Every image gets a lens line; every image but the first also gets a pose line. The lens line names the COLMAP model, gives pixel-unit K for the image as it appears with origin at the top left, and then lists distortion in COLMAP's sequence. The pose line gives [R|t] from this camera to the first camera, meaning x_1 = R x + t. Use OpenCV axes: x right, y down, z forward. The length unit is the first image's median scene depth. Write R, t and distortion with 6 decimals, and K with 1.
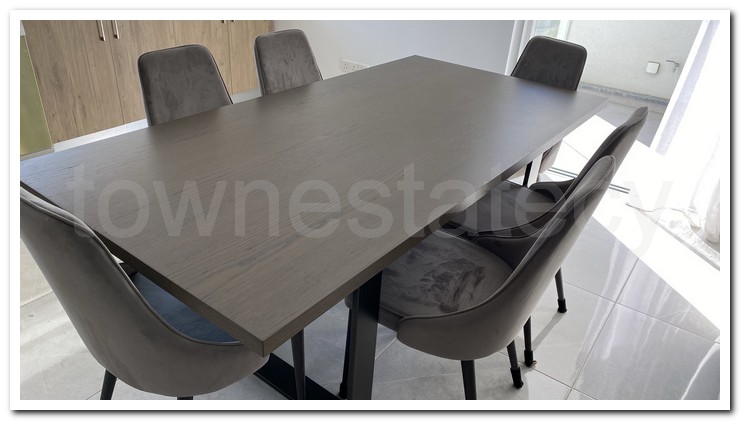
lens RADIAL K [[521.2, 0, 370.5], [0, 521.2, 210.5], [0, 0, 1]] dist [0.003372, 0.002266]
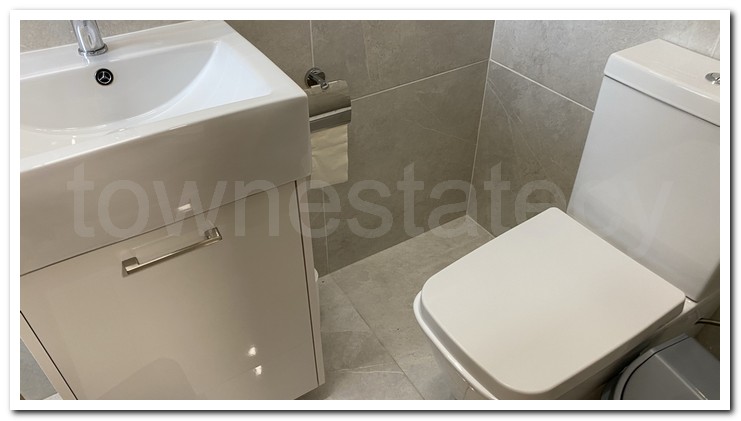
lens RADIAL K [[521.2, 0, 370.5], [0, 521.2, 210.5], [0, 0, 1]] dist [0.003372, 0.002266]
pose [[0.999991, -0.000514, 0.004110, -0.105456], [0.000513, 1.000000, 0.000185, -0.000062], [-0.004110, -0.000183, 0.999992, 0.000332]]
